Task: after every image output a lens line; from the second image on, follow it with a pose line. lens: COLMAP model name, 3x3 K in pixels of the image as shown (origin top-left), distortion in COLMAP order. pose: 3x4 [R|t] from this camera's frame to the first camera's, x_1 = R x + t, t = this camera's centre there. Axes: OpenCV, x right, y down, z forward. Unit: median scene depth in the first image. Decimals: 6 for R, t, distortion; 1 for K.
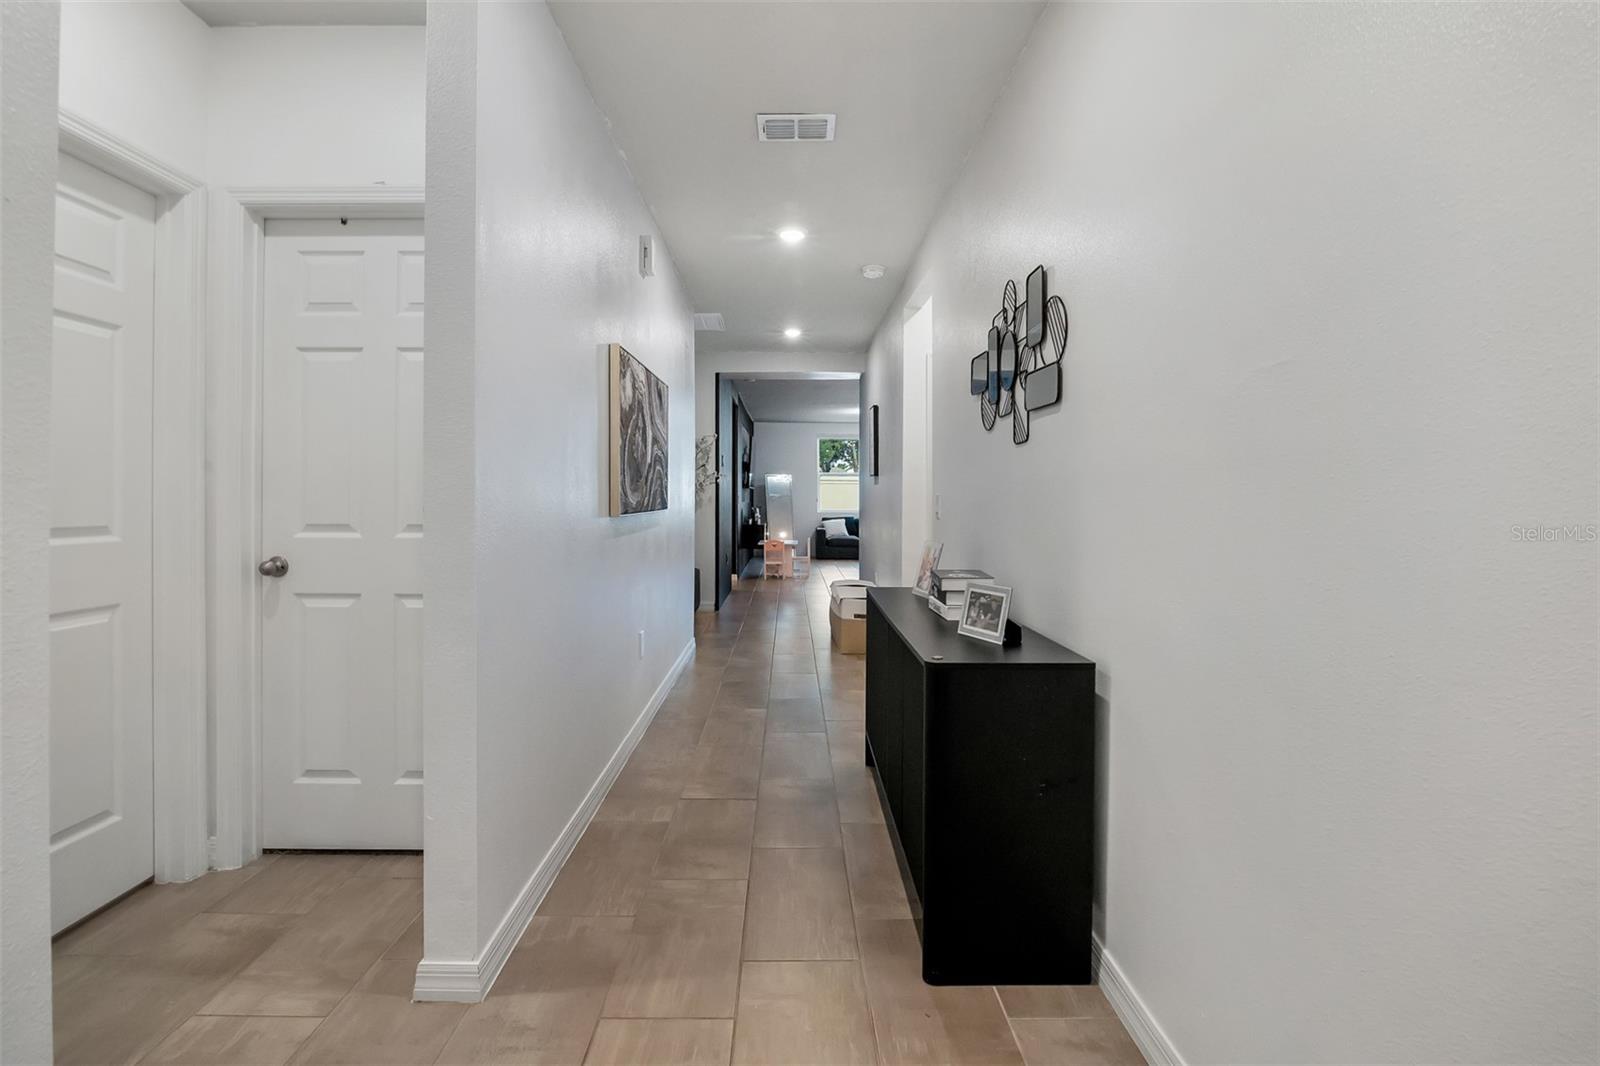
lens RADIAL K [[751.8, 0, 795.9], [0, 751.8, 490.3], [0, 0, 1]] dist [-0.024823, 0.000425]
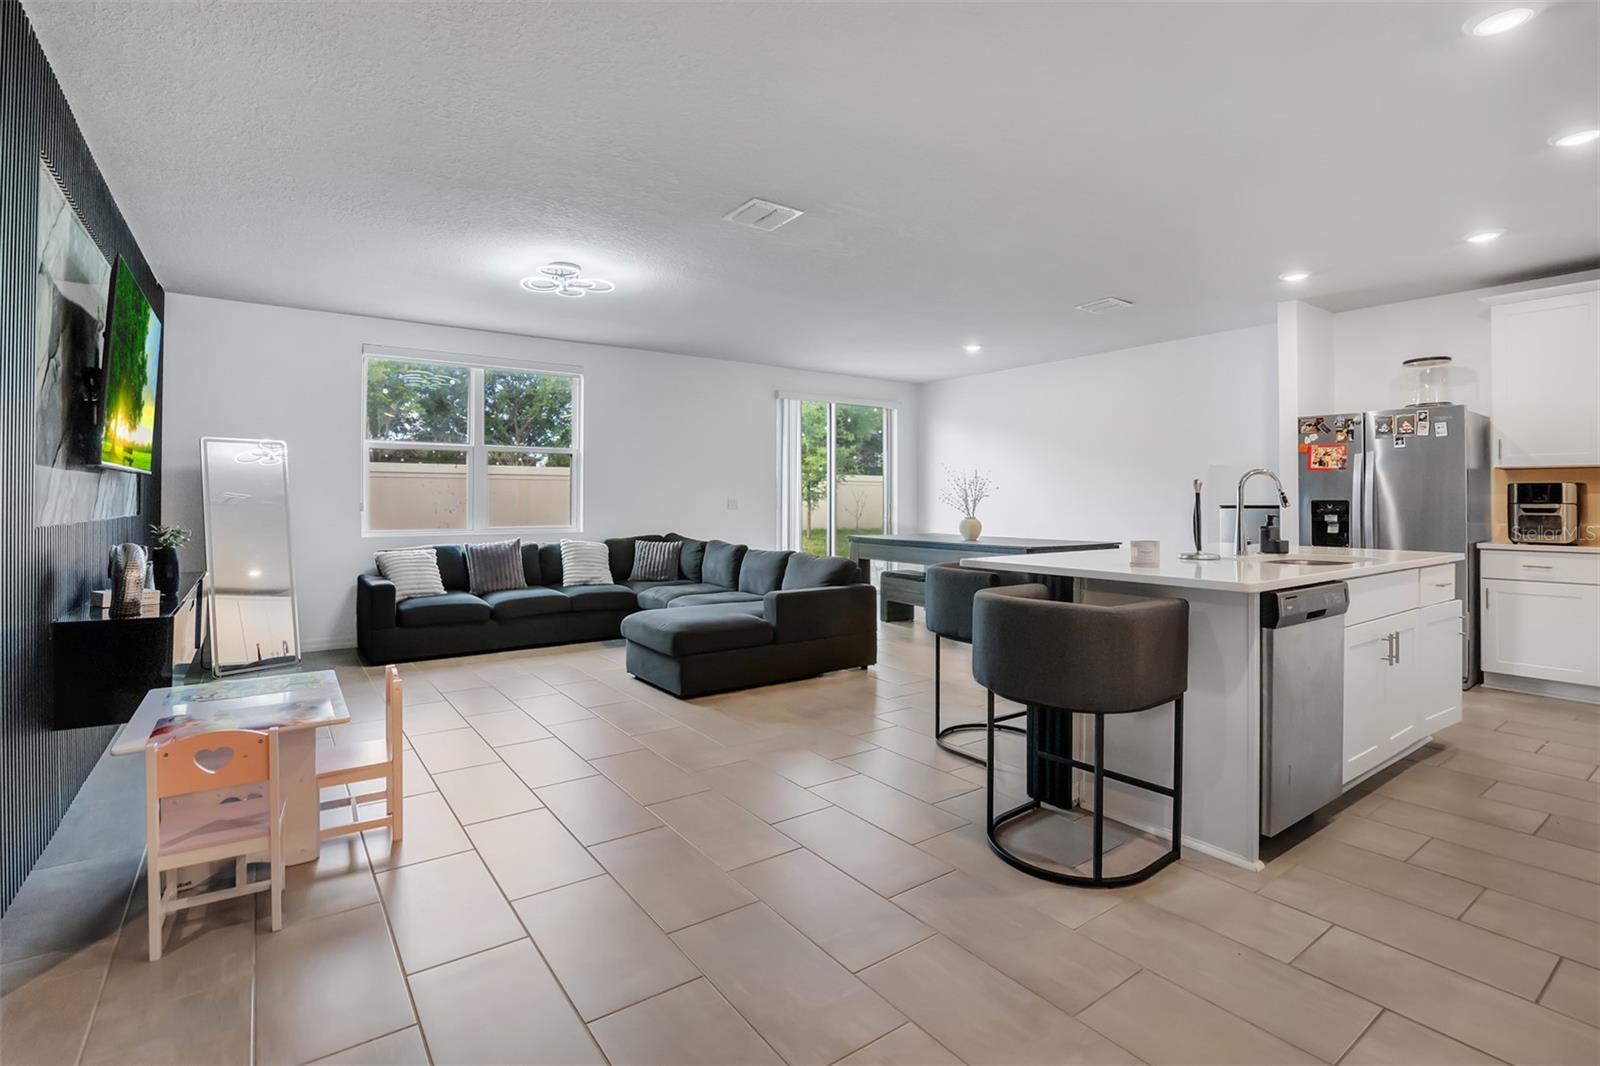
lens RADIAL K [[730.4, 0, 779.2], [0, 730.4, 494.5], [0, 0, 1]] dist [-0.001493, -0.000048]
pose [[0.825851, 0.007669, 0.563837, -0.012548], [-0.010132, 0.999948, 0.001240, 0.003128], [-0.563798, -0.006737, 0.825885, 0.702959]]
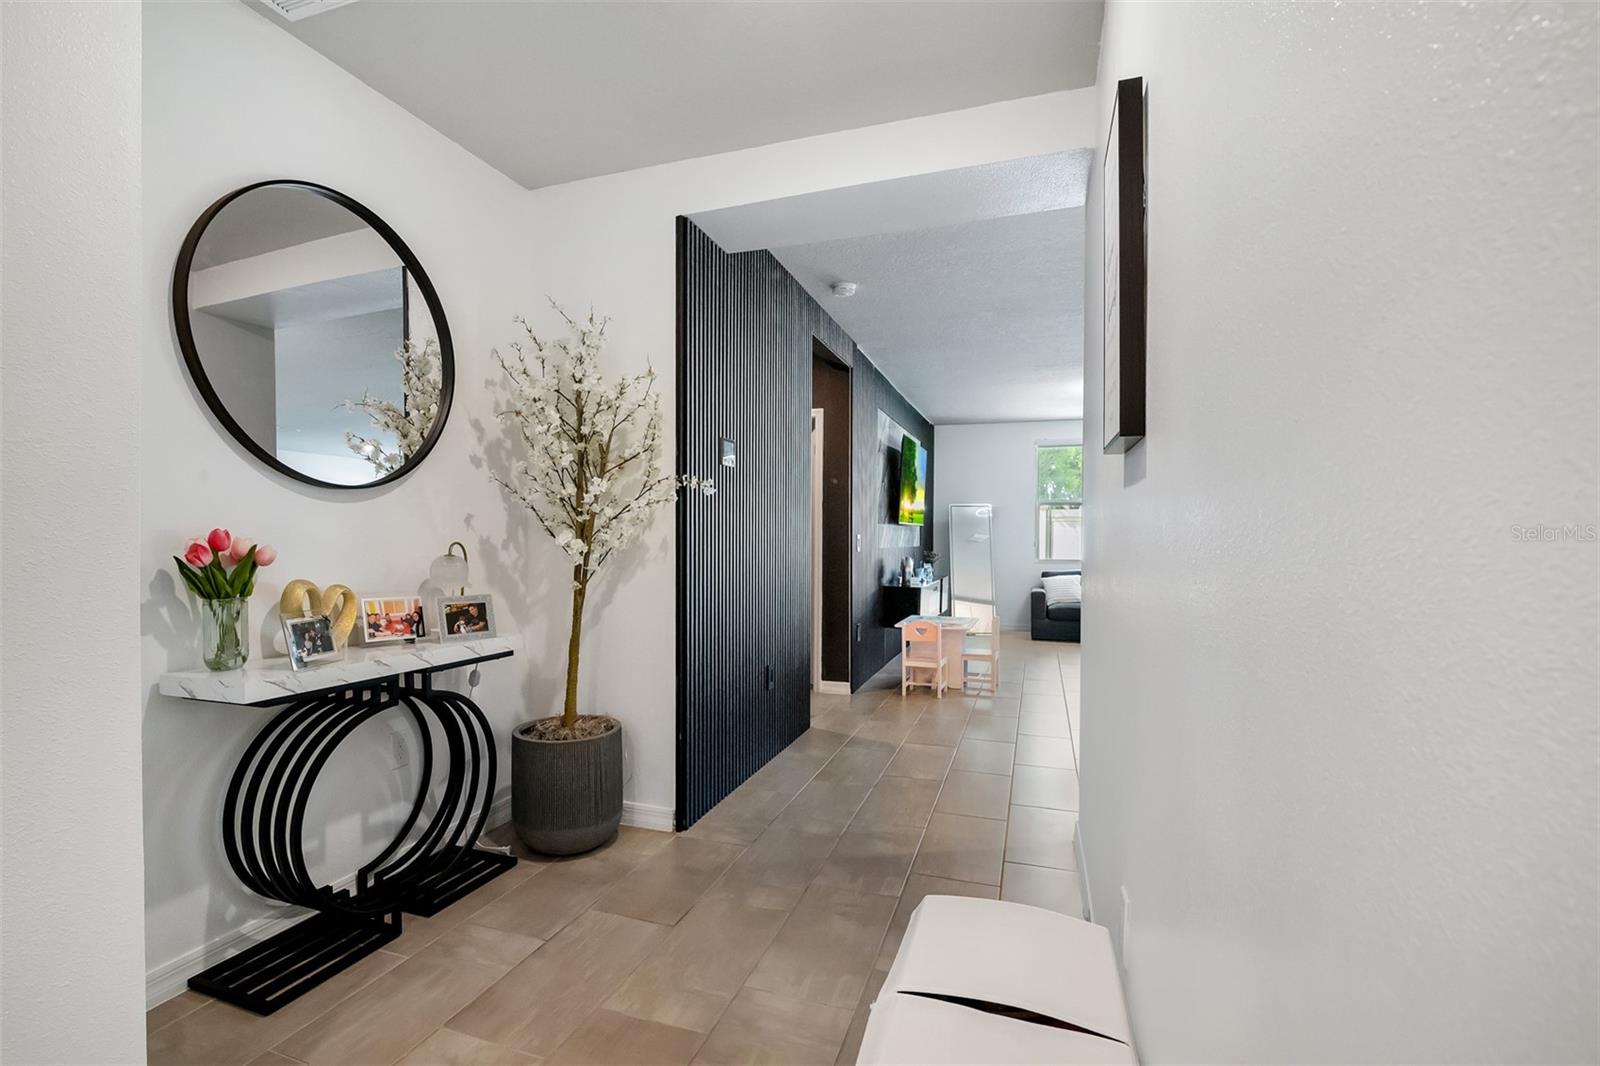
lens RADIAL K [[721.9, 0, 771.5], [0, 721.9, 535.1], [0, 0, 1]] dist [0.000203, 0.000067]
pose [[0.933925, 0.002082, -0.357462, 0.049943], [-0.000503, 0.999990, 0.004511, 0.003664], [0.357467, -0.004033, 0.933917, 0.457908]]
